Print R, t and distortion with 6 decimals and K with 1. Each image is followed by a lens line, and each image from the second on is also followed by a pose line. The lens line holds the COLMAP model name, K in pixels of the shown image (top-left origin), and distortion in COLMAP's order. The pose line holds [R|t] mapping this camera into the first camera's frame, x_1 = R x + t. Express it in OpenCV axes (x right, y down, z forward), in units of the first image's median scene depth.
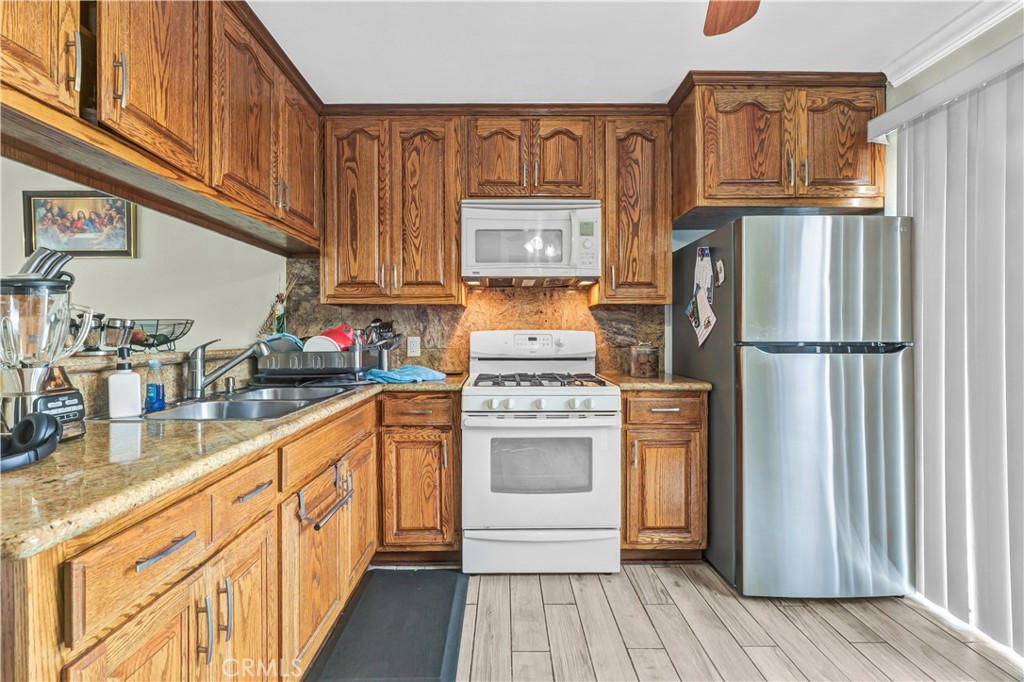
lens RADIAL K [[444.6, 0, 507.2], [0, 444.6, 333.1], [0, 0, 1]] dist [-0.000065, -0.000330]
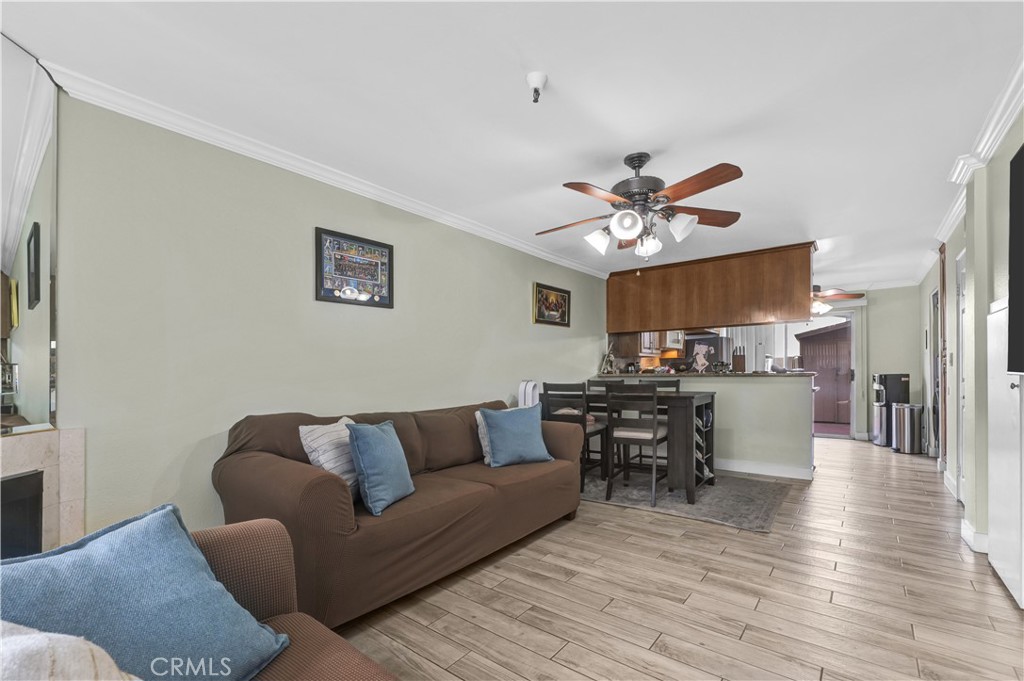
lens RADIAL K [[436.4, 0, 505.5], [0, 436.4, 373.1], [0, 0, 1]] dist [0.001463, 0.000033]
pose [[0.633976, -0.009517, 0.773294, -2.864111], [0.007224, 0.999954, 0.006384, 0.007976], [-0.773319, 0.001539, 0.634015, 0.061065]]
